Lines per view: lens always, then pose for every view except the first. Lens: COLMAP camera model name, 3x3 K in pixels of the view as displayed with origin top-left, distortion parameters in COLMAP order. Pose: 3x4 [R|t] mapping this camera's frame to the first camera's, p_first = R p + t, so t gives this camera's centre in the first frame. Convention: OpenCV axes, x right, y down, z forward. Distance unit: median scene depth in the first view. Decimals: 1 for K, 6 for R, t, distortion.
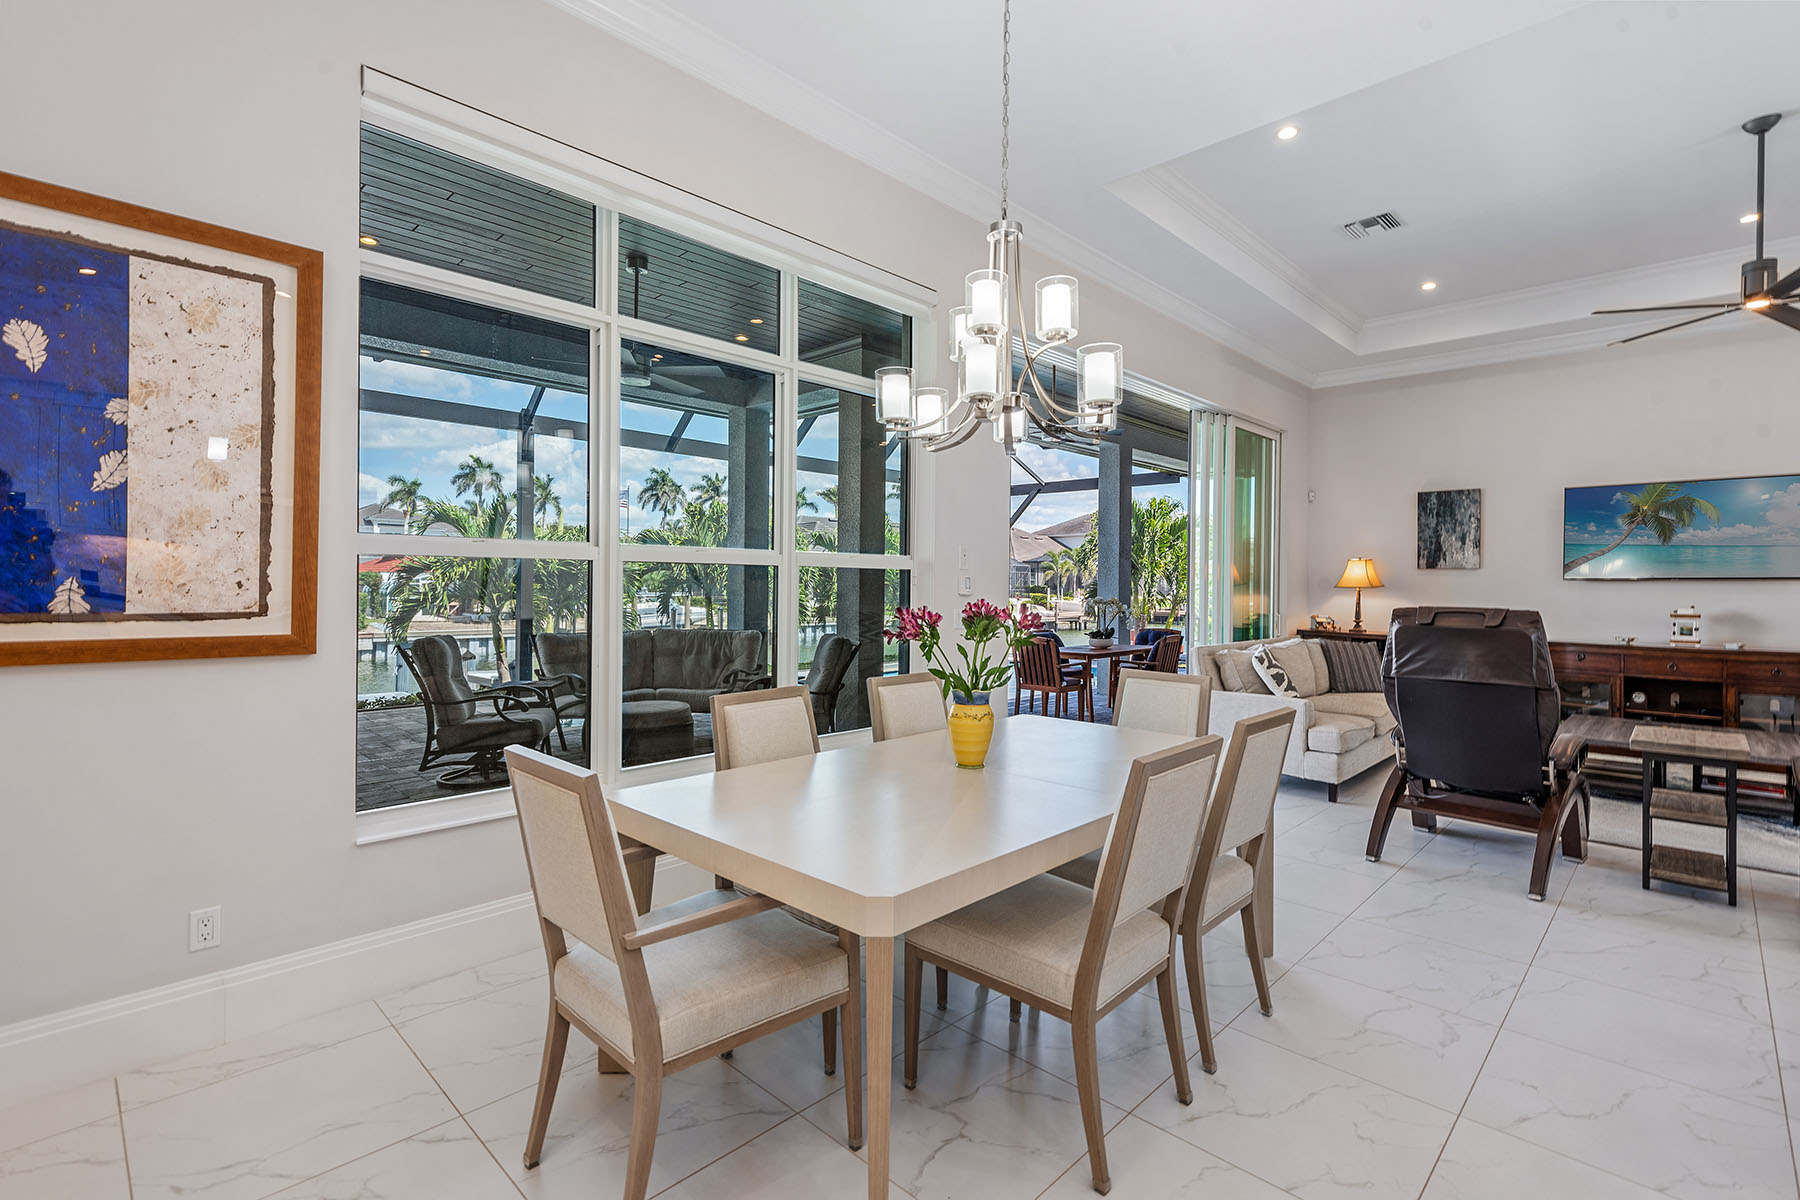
lens RADIAL K [[844.3, 0, 906.6], [0, 844.3, 585.0], [0, 0, 1]] dist [0.014158, -0.005647]
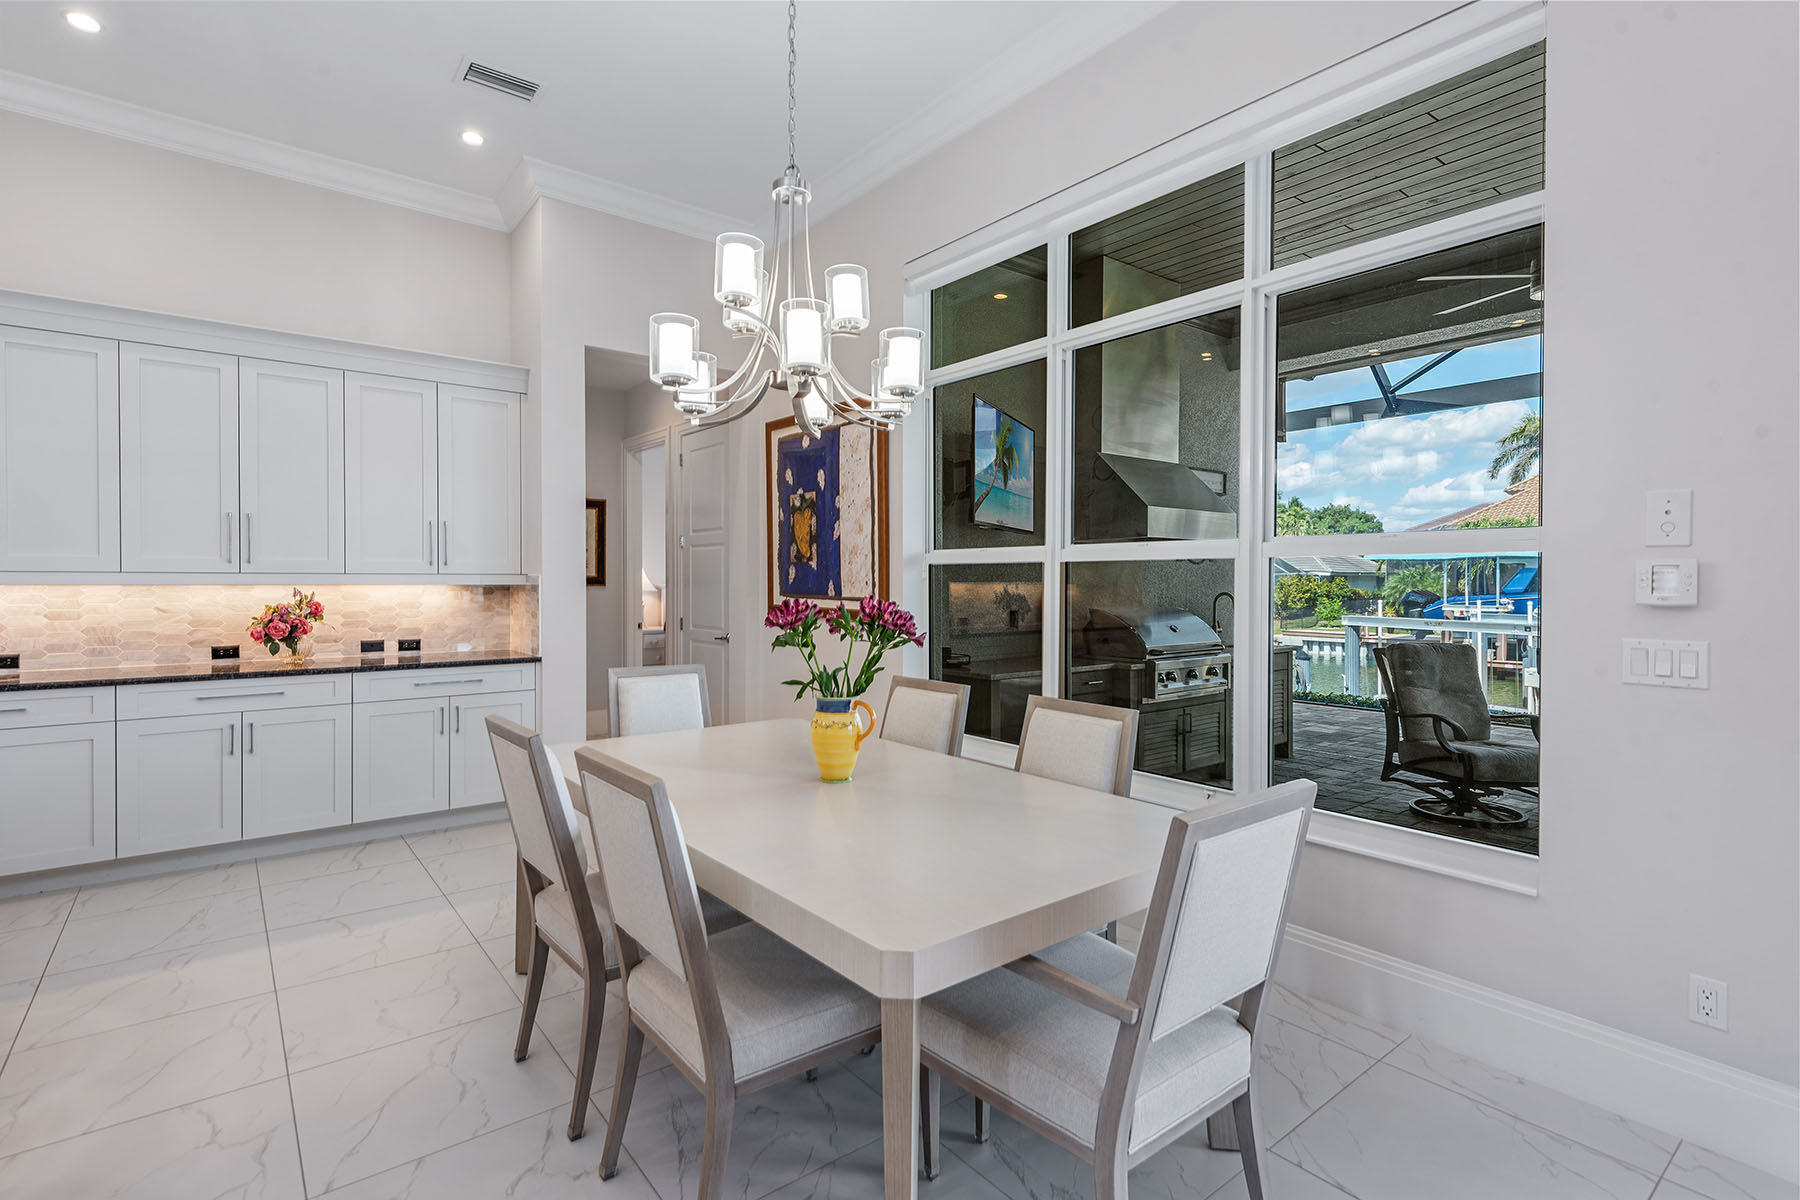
lens RADIAL K [[844.3, 0, 906.4], [0, 844.3, 589.4], [0, 0, 1]] dist [0.014158, -0.005647]
pose [[-0.123895, -0.000918, -0.992295, 1.012082], [-0.010258, 0.999947, 0.000356, 0.010810], [0.992242, 0.010223, -0.123898, 1.266574]]
